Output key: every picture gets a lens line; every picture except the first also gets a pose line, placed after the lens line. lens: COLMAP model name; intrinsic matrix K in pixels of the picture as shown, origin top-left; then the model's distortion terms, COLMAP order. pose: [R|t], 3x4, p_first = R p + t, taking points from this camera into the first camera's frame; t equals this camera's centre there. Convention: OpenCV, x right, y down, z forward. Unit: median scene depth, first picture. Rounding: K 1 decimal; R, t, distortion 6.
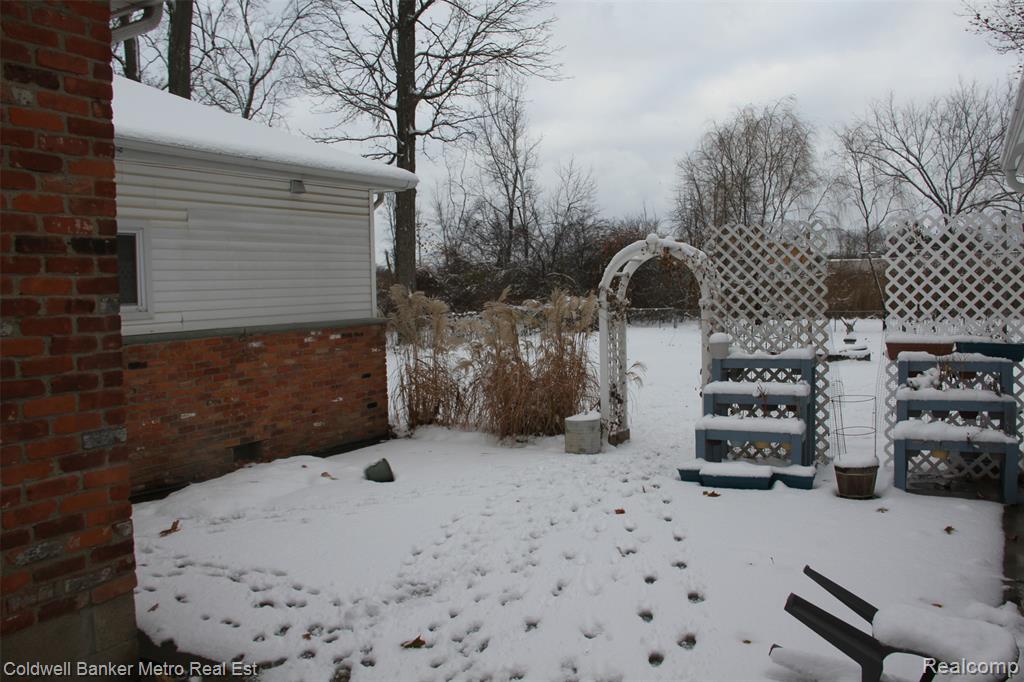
lens RADIAL K [[831.3, 0, 512.0], [0, 831.3, 341.0], [0, 0, 1]] dist [-0.129413, 0.083855]
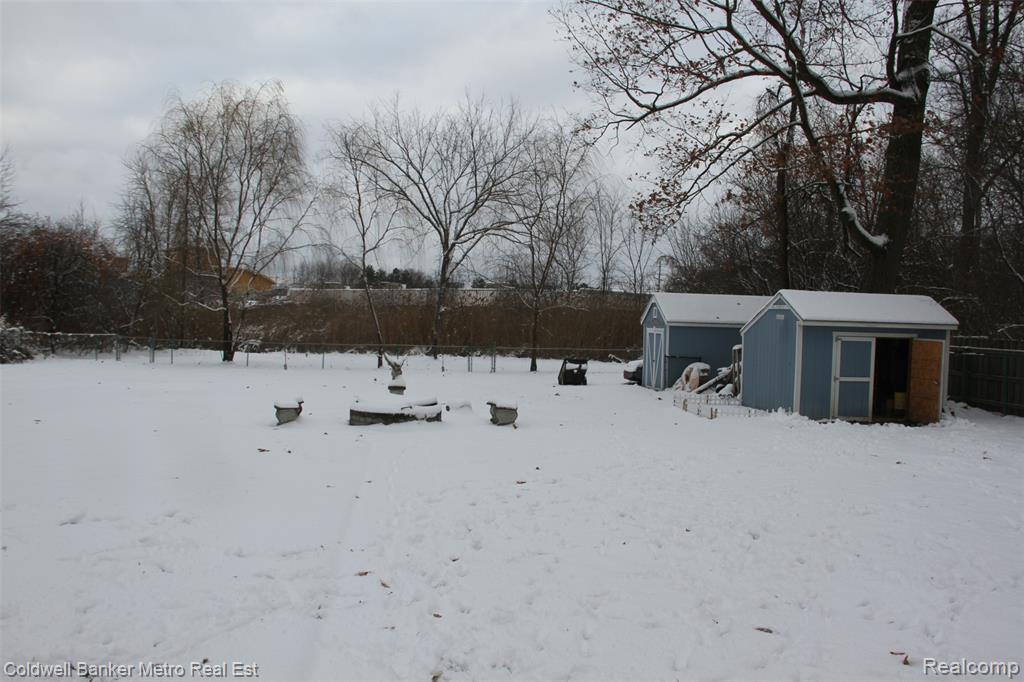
lens RADIAL K [[831.3, 0, 512.0], [0, 831.3, 341.0], [0, 0, 1]] dist [-0.129413, 0.083855]
pose [[0.795768, 0.028608, 0.604925, 0.039887], [-0.005862, 0.999201, -0.039543, -0.006865], [-0.605573, 0.027921, 0.795300, 0.212064]]
